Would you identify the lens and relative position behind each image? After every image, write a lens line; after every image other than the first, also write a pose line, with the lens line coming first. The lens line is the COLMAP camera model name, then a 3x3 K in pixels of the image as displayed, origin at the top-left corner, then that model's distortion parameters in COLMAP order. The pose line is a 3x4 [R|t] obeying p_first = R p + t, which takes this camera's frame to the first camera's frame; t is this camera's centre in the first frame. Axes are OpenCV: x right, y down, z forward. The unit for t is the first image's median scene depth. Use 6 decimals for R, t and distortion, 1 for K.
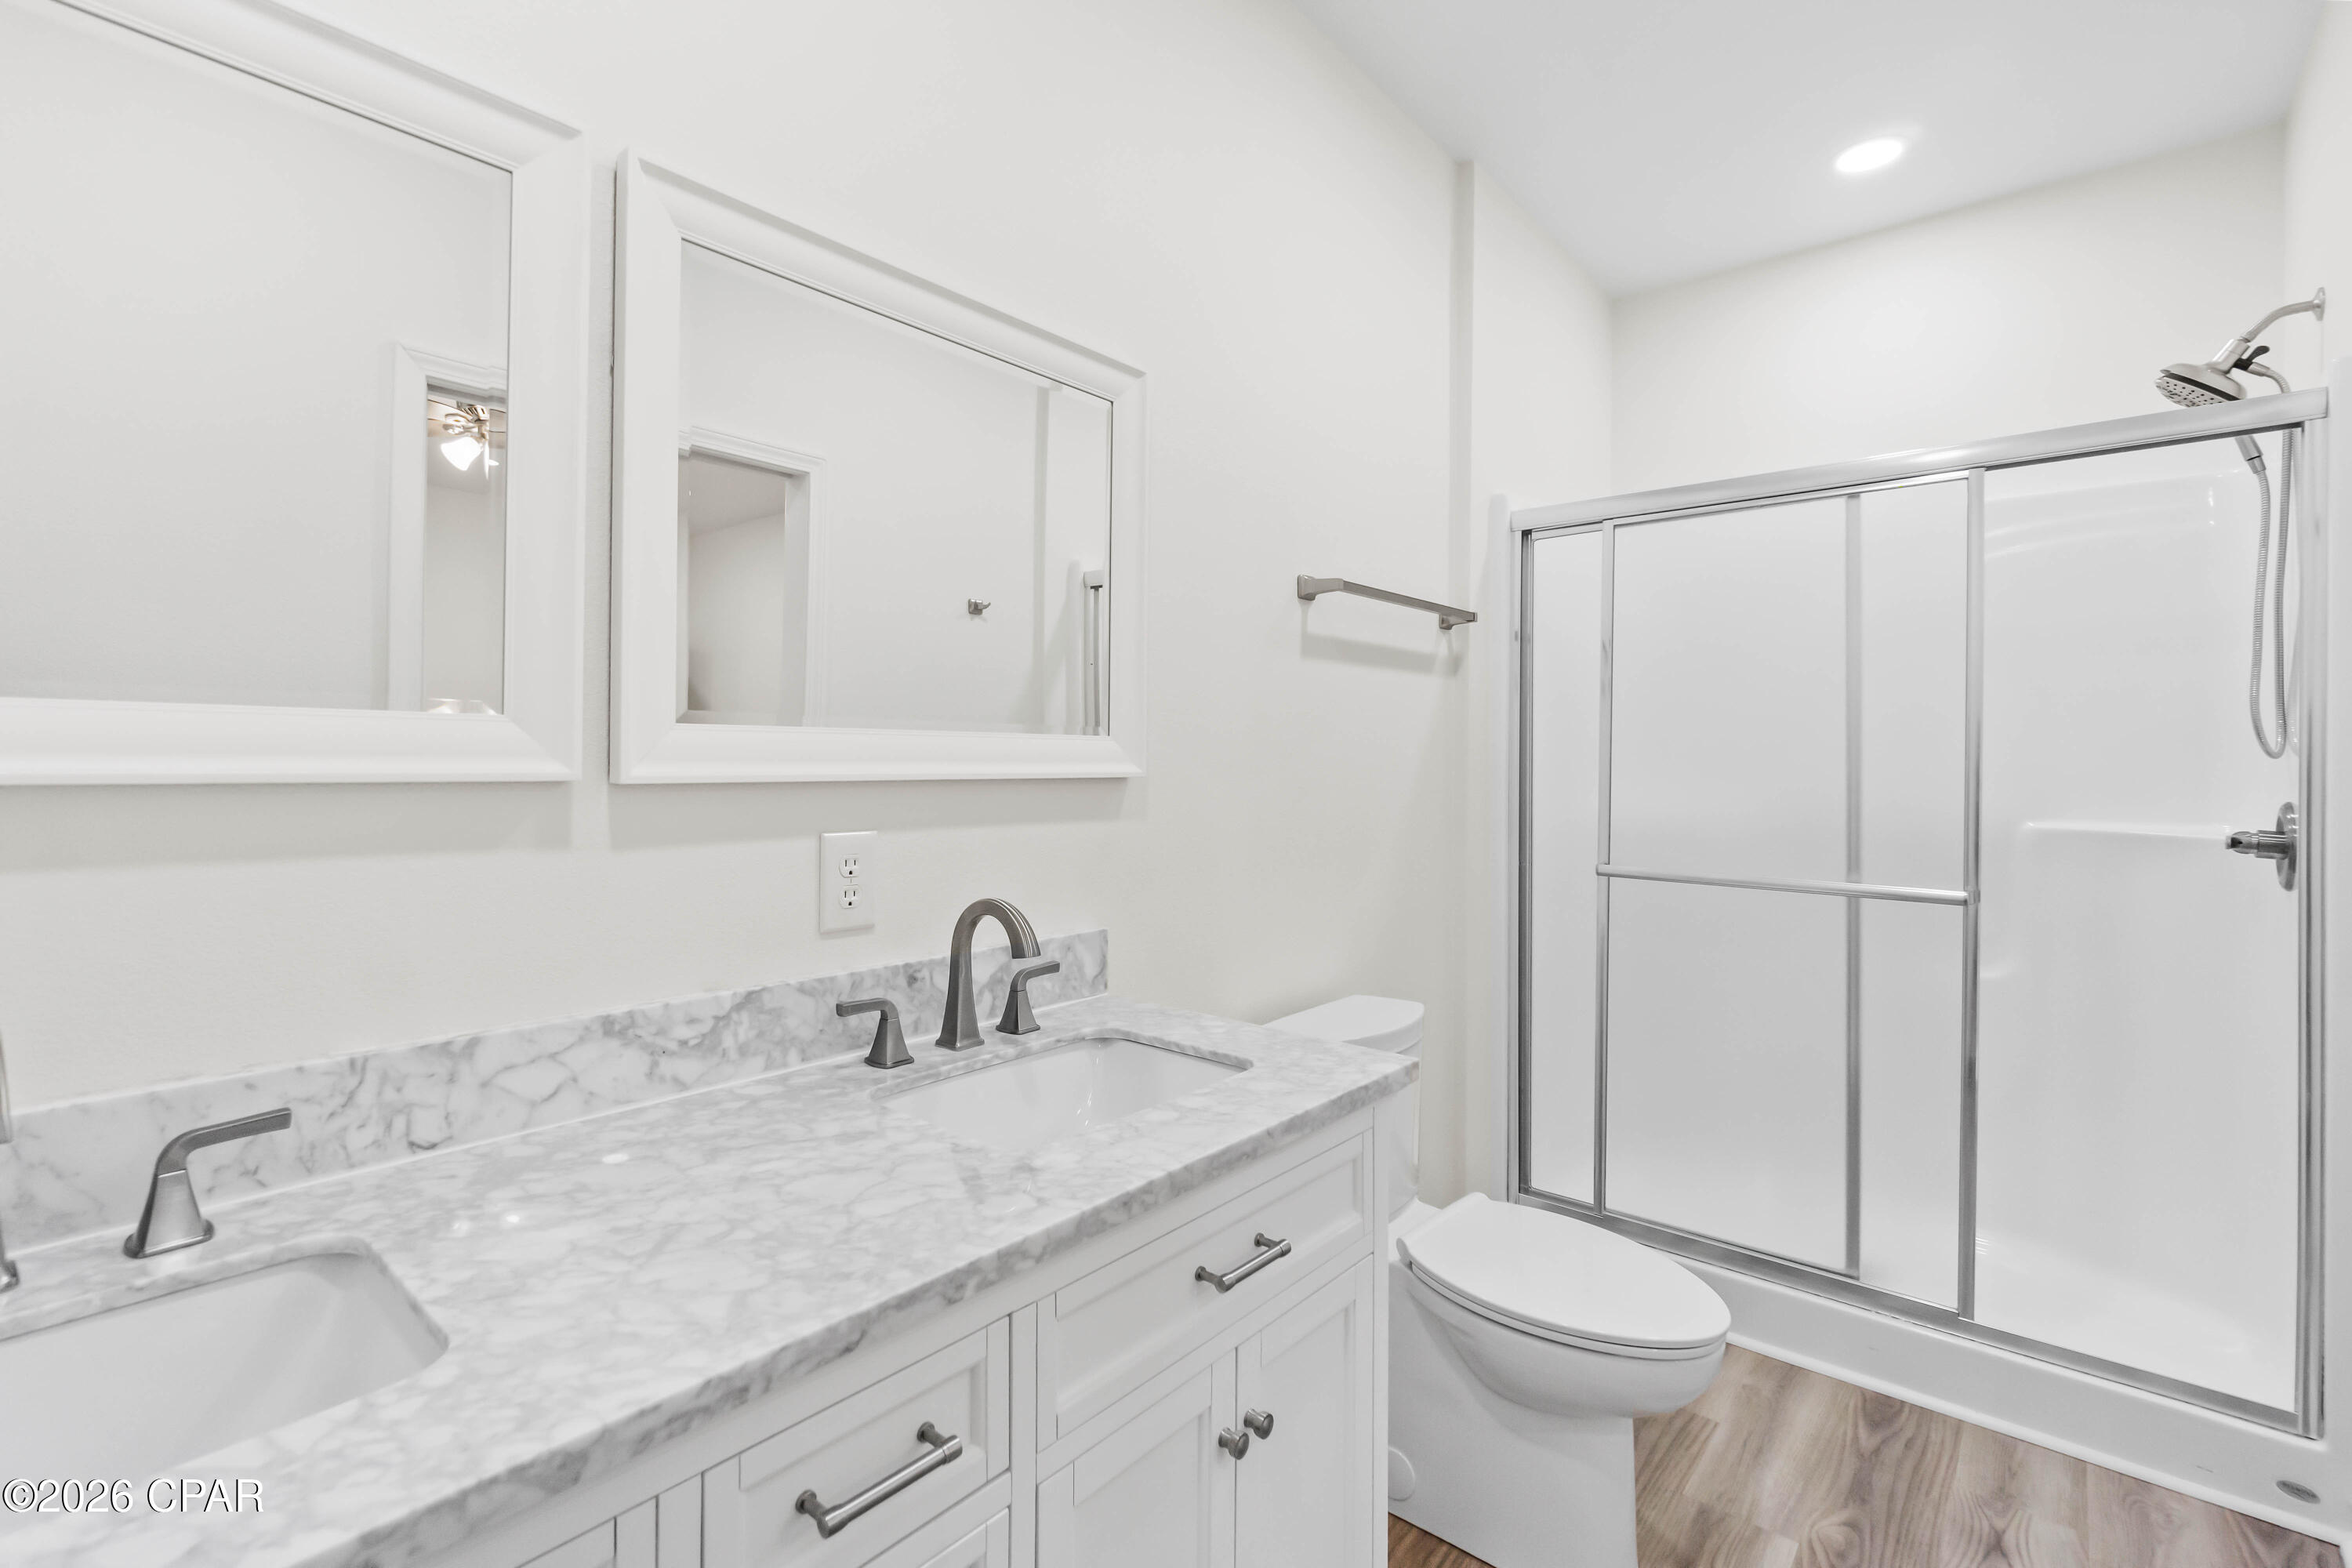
lens RADIAL K [[1055.5, 0, 1175.6], [0, 1055.5, 758.5], [0, 0, 1]] dist [-0.002134, -0.000258]
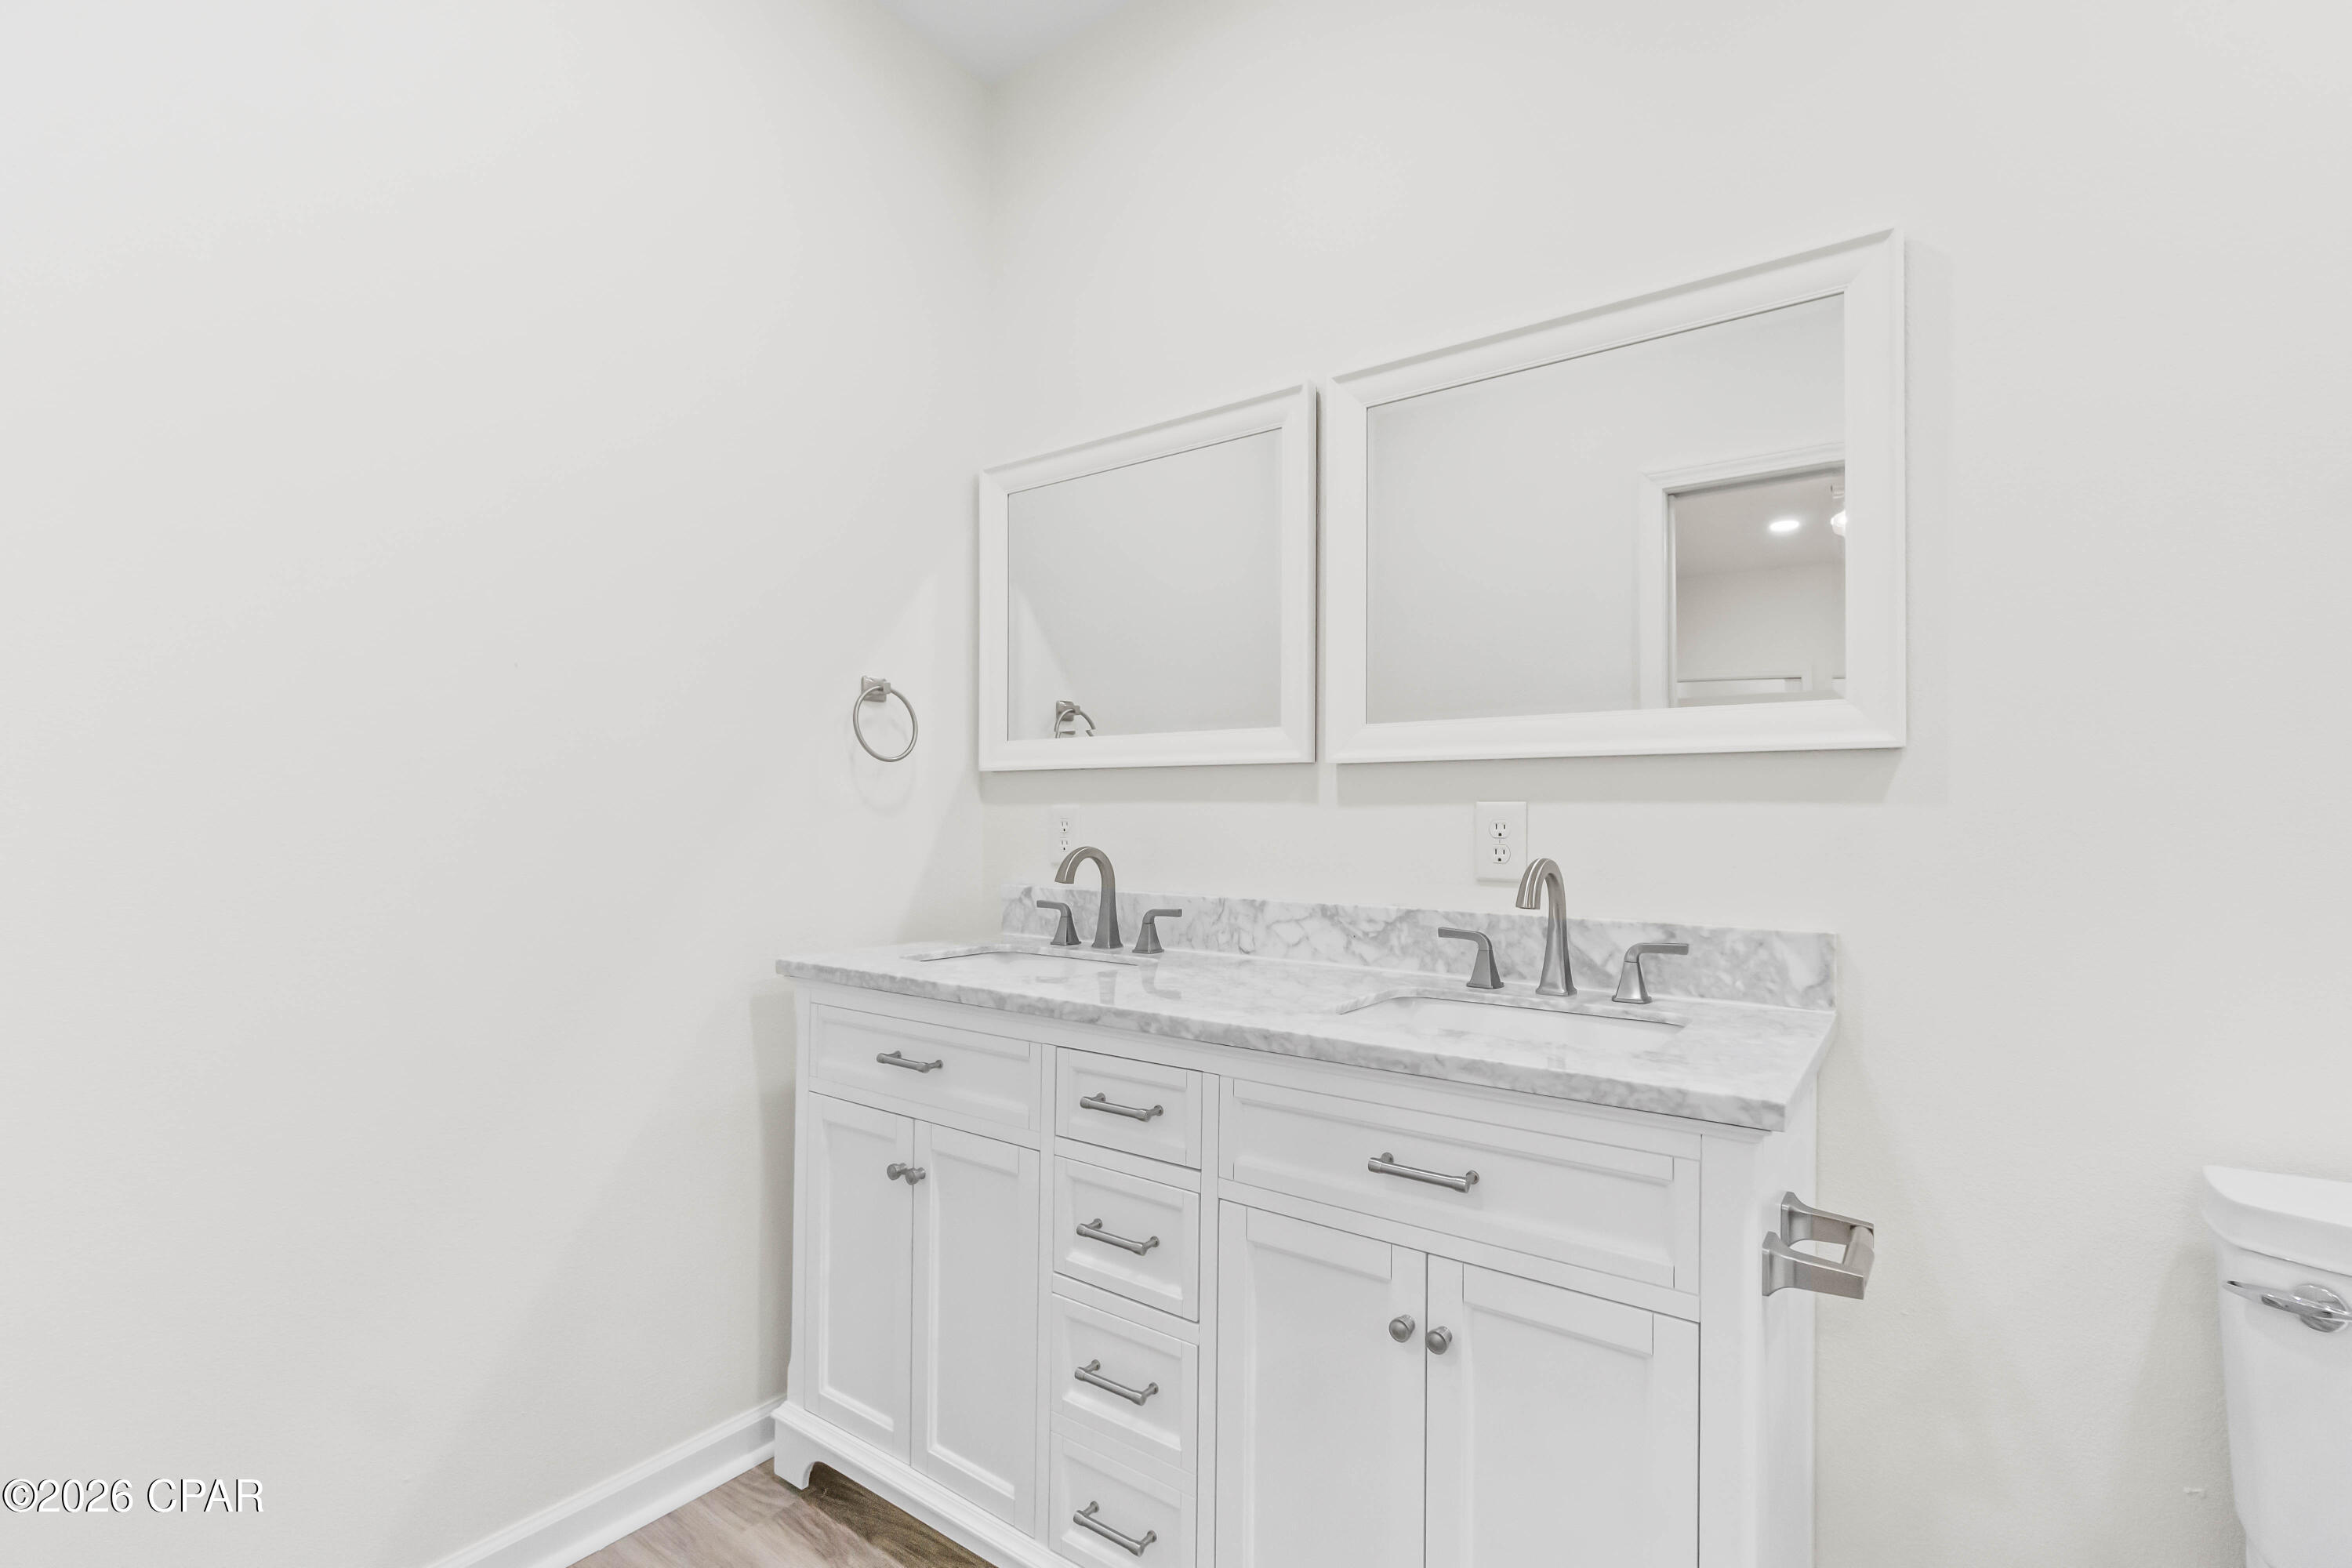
lens RADIAL K [[1035.7, 0, 1183.1], [0, 1035.7, 812.0], [0, 0, 1]] dist [0.000034, 0.000488]
pose [[0.086805, -0.015297, -0.996108, 1.034837], [-0.008334, 0.999836, -0.016080, 0.124928], [0.996190, 0.009698, 0.086663, 0.629614]]
